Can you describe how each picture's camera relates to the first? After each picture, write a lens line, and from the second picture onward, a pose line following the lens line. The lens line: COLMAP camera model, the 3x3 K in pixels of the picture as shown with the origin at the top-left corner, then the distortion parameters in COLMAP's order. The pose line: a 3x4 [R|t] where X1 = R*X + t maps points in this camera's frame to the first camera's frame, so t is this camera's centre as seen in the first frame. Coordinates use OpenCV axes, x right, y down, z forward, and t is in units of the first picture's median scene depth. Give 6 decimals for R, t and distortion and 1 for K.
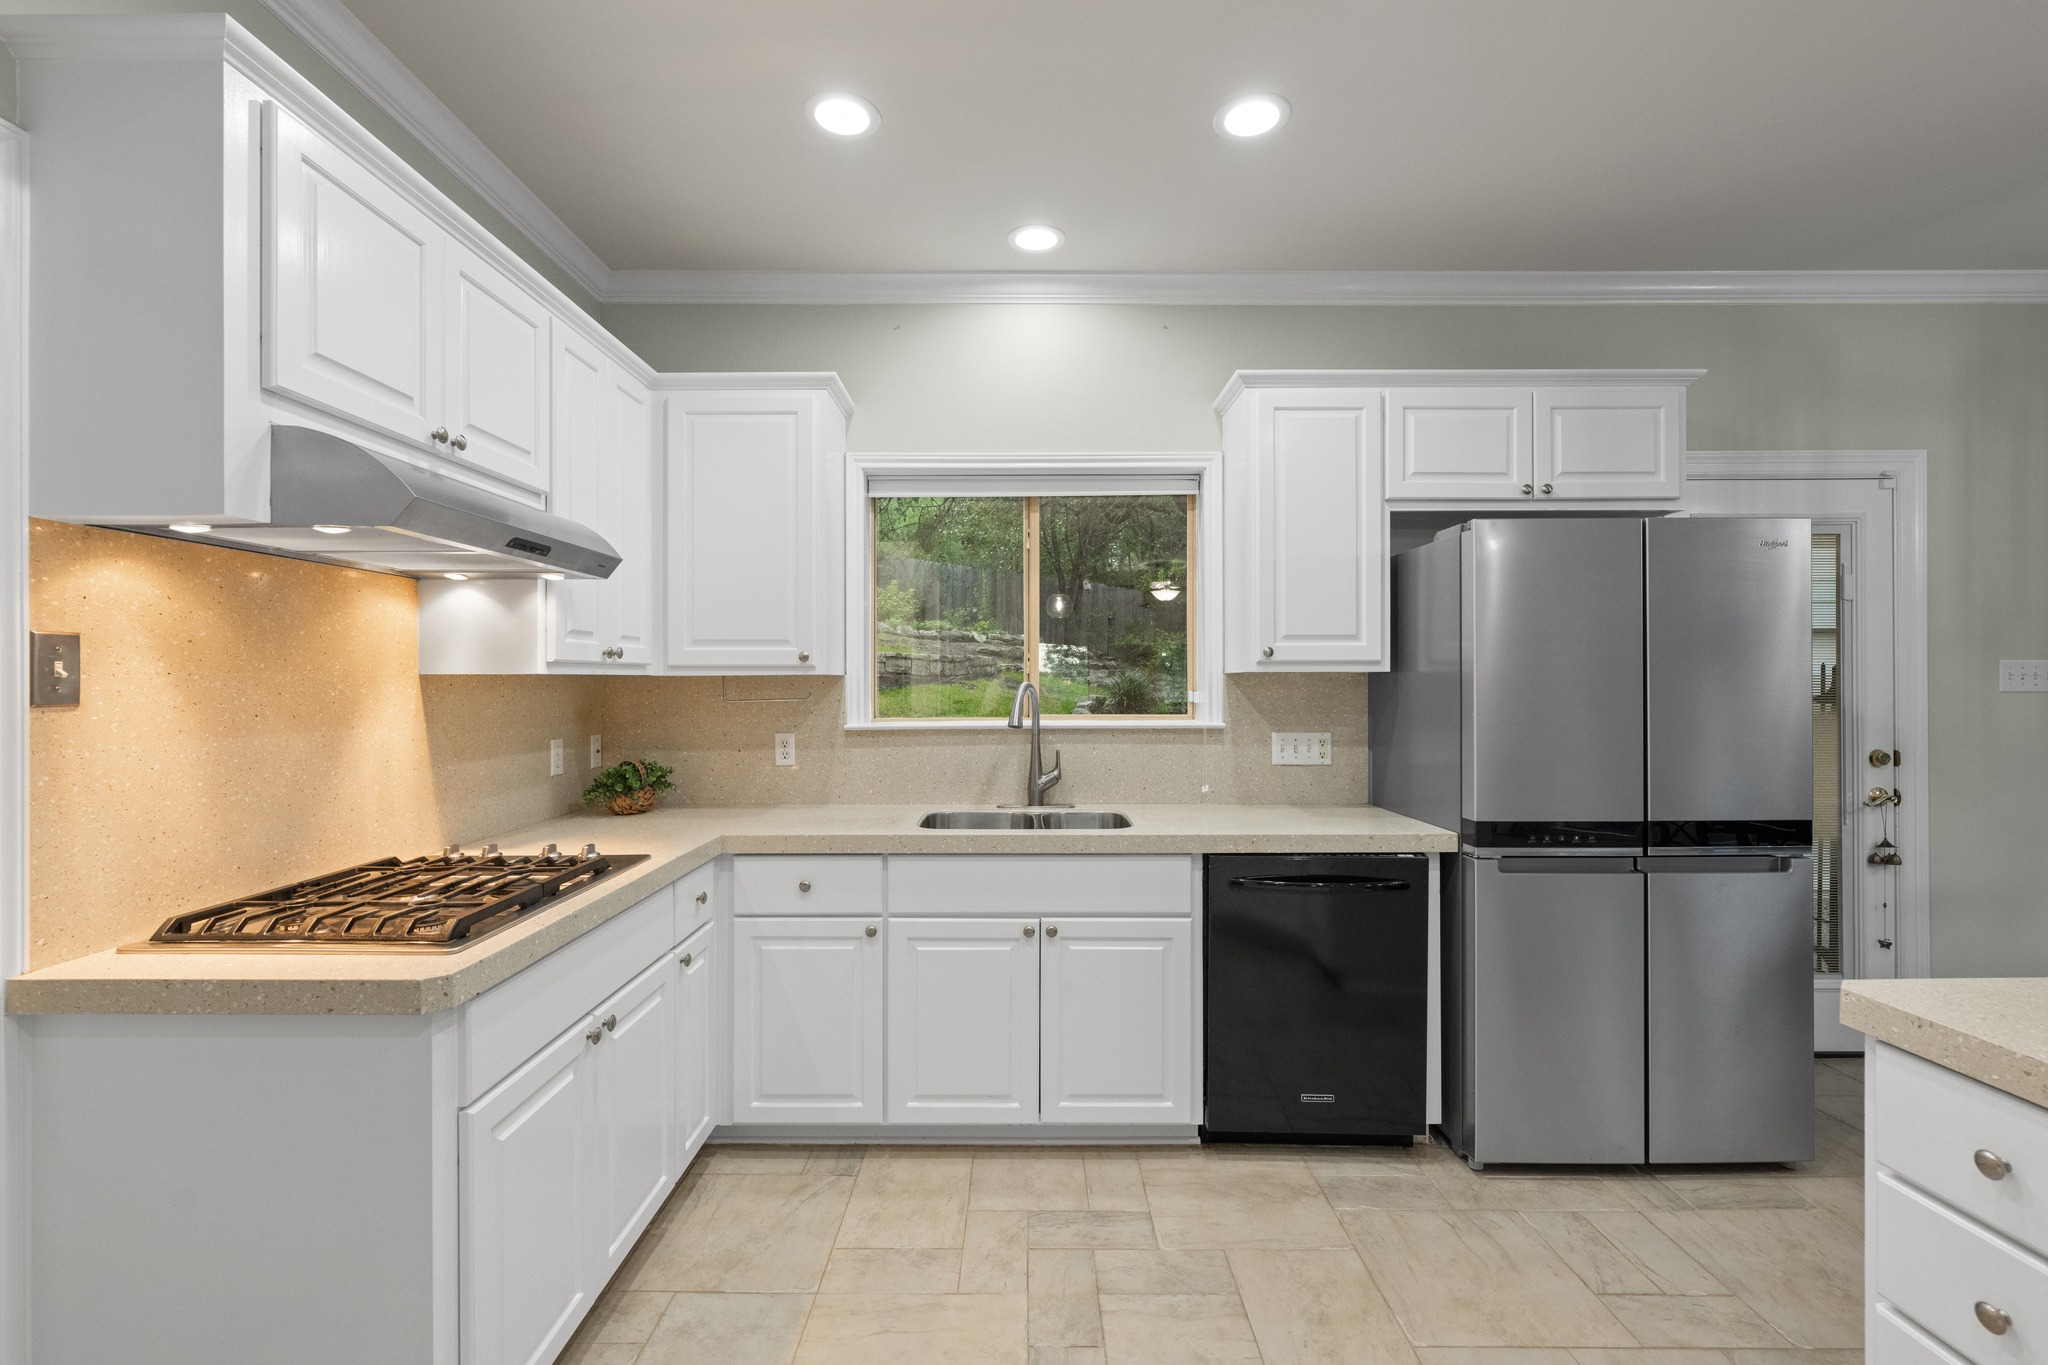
lens RADIAL K [[812.2, 0, 985.0], [0, 812.2, 677.8], [0, 0, 1]] dist [-0.001503, -0.000041]
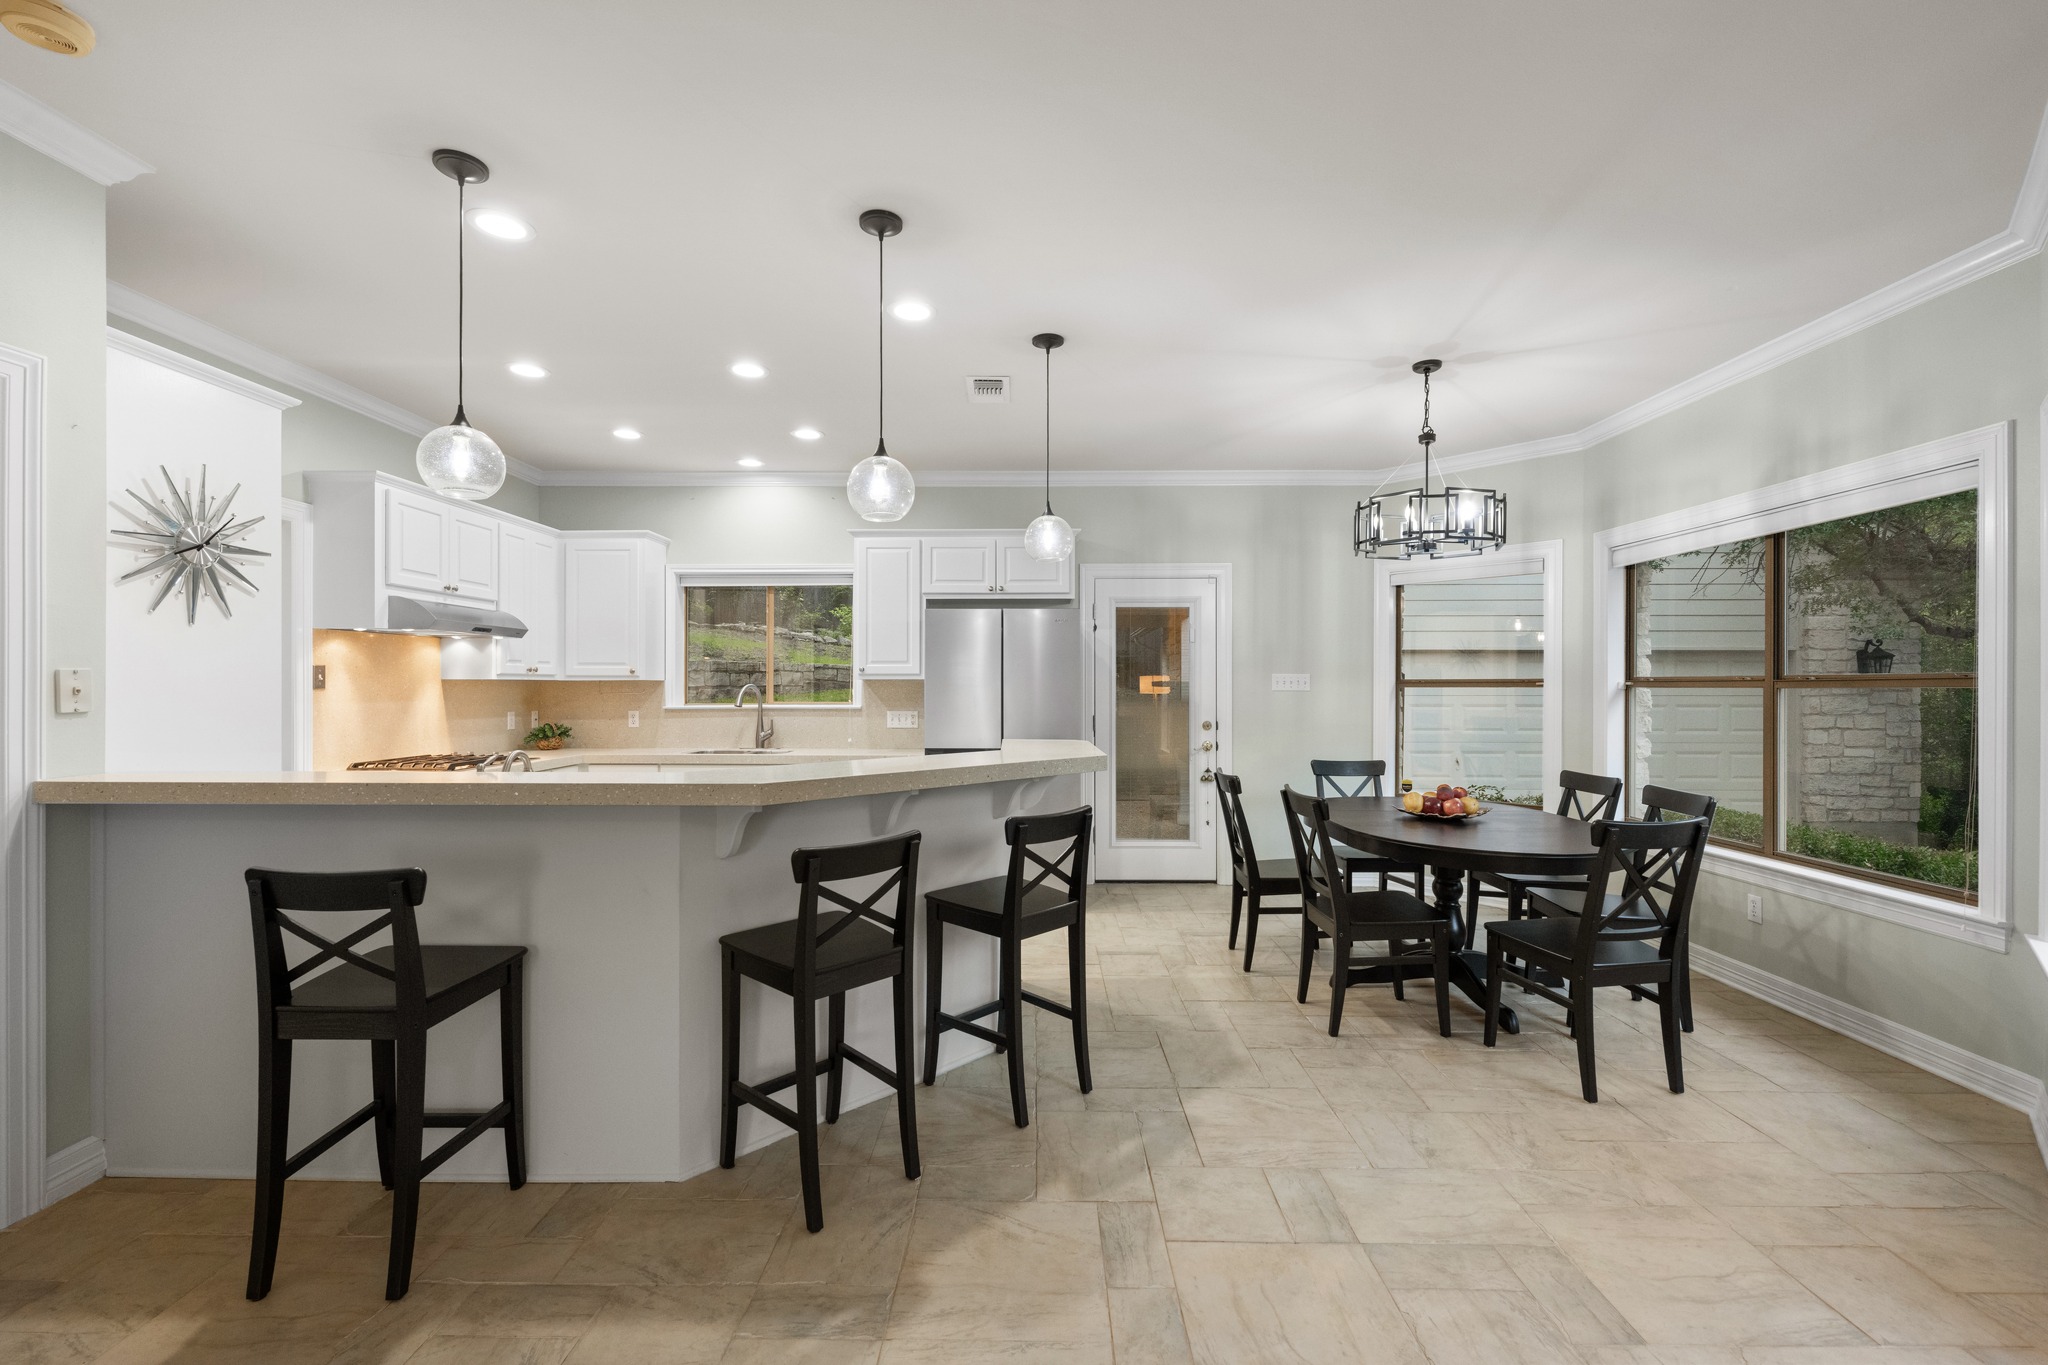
lens RADIAL K [[812.2, 0, 1016.8], [0, 812.2, 687.6], [0, 0, 1]] dist [-0.001503, -0.000041]
pose [[0.999956, 0.002276, -0.009095, 0.750251], [-0.002261, 0.999996, 0.001660, 0.009329], [0.009099, -0.001639, 0.999957, -1.010452]]
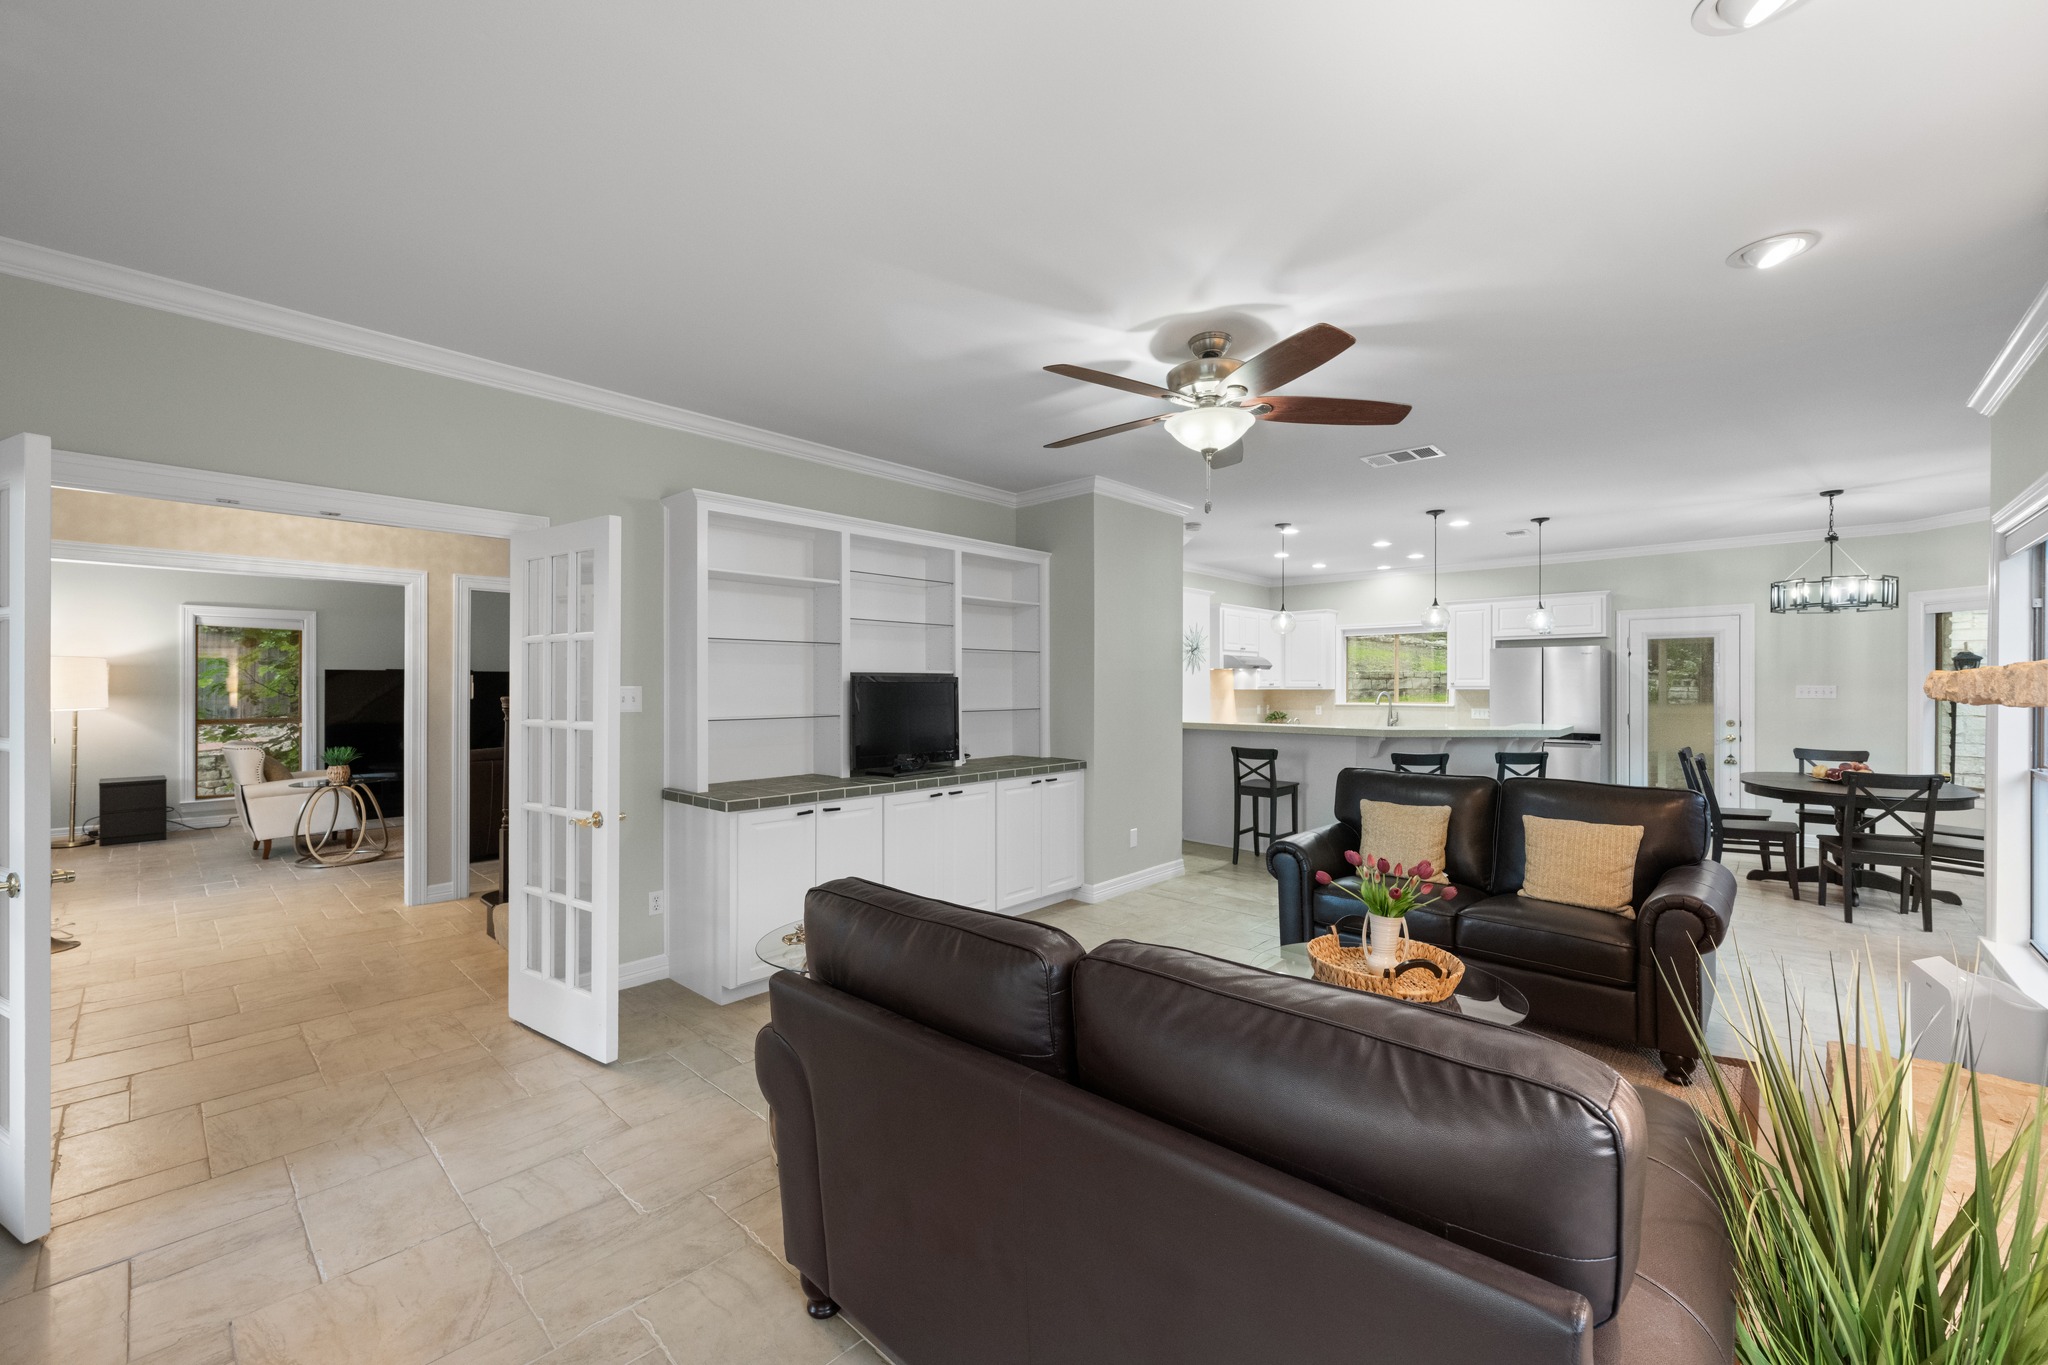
lens RADIAL K [[812.2, 0, 1018.2], [0, 812.2, 684.9], [0, 0, 1]] dist [-0.001503, -0.000041]
pose [[0.727532, 0.001559, -0.686072, 1.364321], [-0.000673, 0.999999, 0.001558, -0.029461], [0.686073, -0.000672, 0.727532, -2.746500]]
